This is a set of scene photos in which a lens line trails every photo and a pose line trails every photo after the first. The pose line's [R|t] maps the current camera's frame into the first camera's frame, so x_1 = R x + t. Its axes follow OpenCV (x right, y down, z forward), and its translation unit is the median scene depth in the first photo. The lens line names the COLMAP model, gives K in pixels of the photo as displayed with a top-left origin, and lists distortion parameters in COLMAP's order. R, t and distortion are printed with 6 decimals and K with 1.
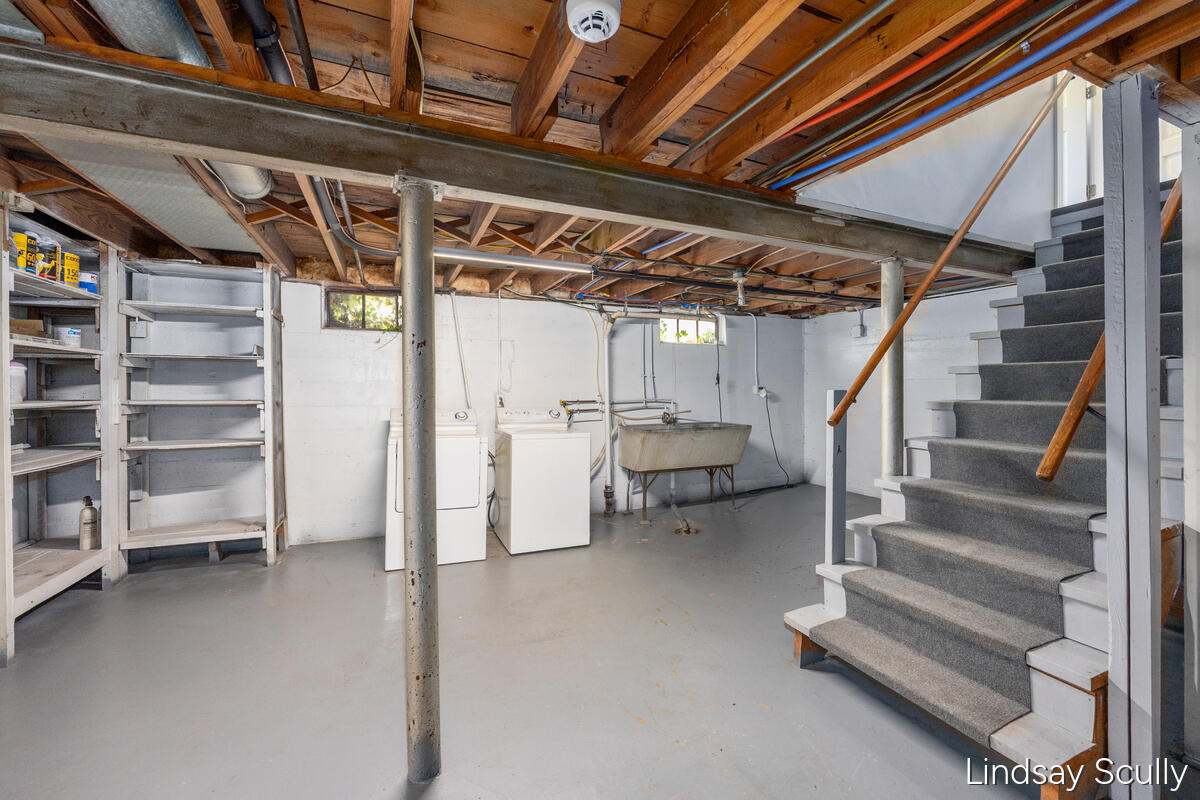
lens RADIAL K [[475.0, 0, 611.0], [0, 475.0, 391.2], [0, 0, 1]] dist [-0.001896, 0.000021]
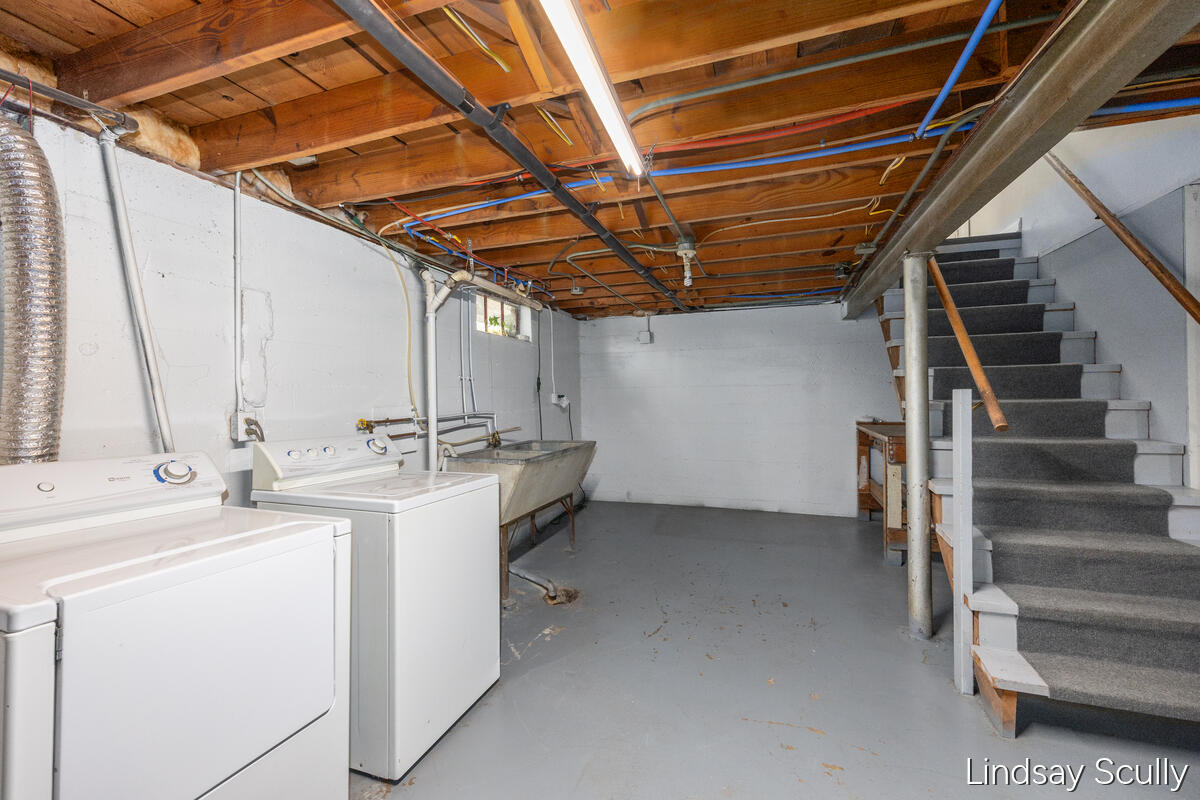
lens RADIAL K [[488.3, 0, 604.0], [0, 488.3, 395.4], [0, 0, 1]] dist [0.002520, 0.000563]
pose [[0.692014, -0.006744, 0.721853, -0.284246], [0.019545, 0.999765, -0.009396, 0.001934], [-0.721620, 0.020611, 0.691983, 0.391496]]
